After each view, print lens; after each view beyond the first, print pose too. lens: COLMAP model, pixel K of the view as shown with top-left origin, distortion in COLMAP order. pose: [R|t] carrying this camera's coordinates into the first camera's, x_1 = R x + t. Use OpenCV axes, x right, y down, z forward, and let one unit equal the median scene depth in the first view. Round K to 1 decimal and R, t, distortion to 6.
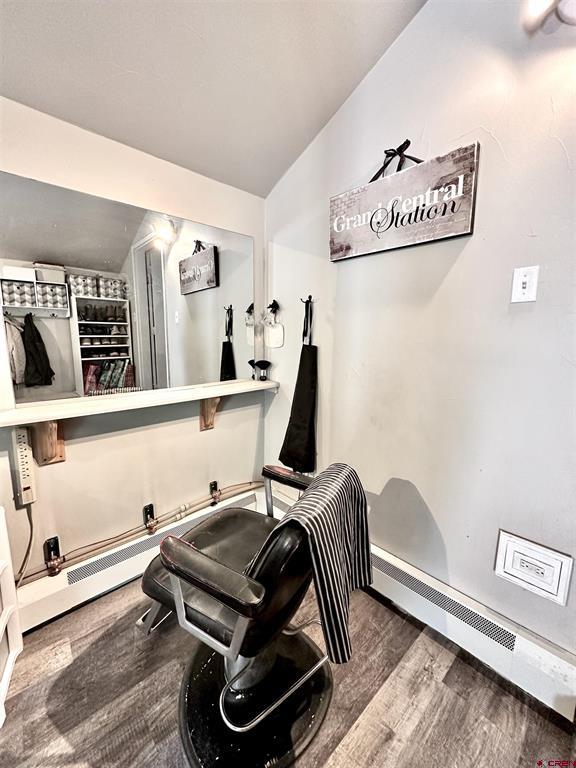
lens RADIAL K [[306.3, 0, 288.0], [0, 306.3, 384.0], [0, 0, 1]] dist [-0.000788, -0.000084]
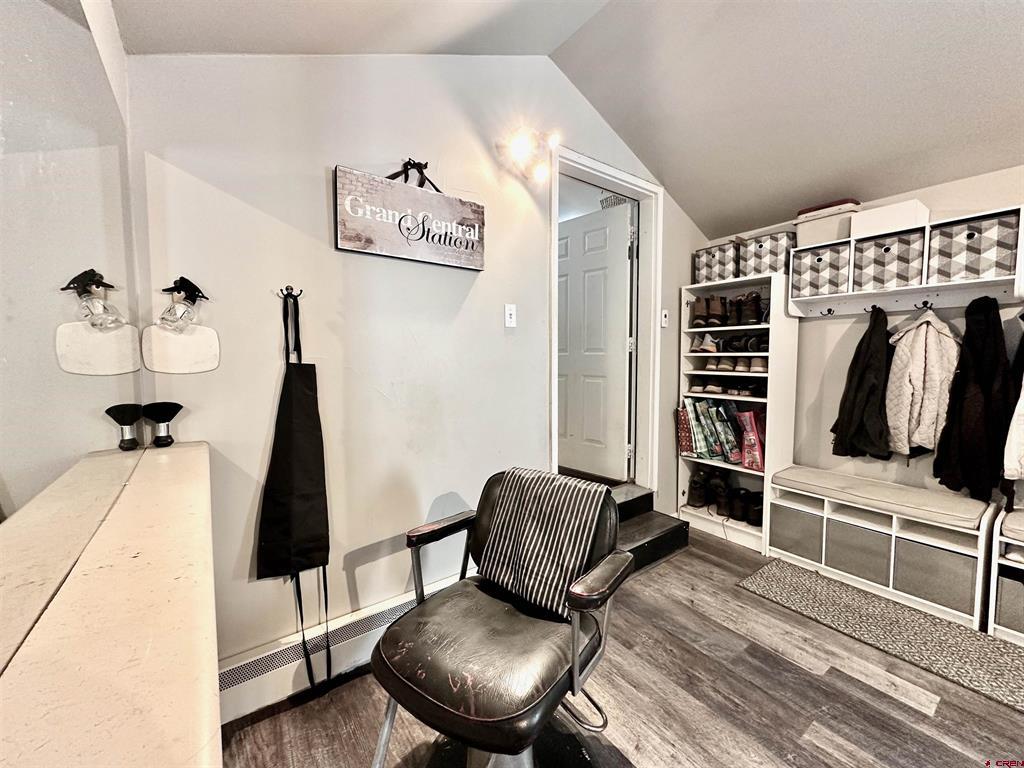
lens RADIAL K [[408.4, 0, 512.0], [0, 408.4, 384.0], [0, 0, 1]] dist [-0.000788, -0.000084]
pose [[0.119588, -0.070310, 0.990331, -0.966742], [0.160106, 0.985799, 0.050655, -0.077124], [-0.979829, 0.152500, 0.129147, 0.627515]]
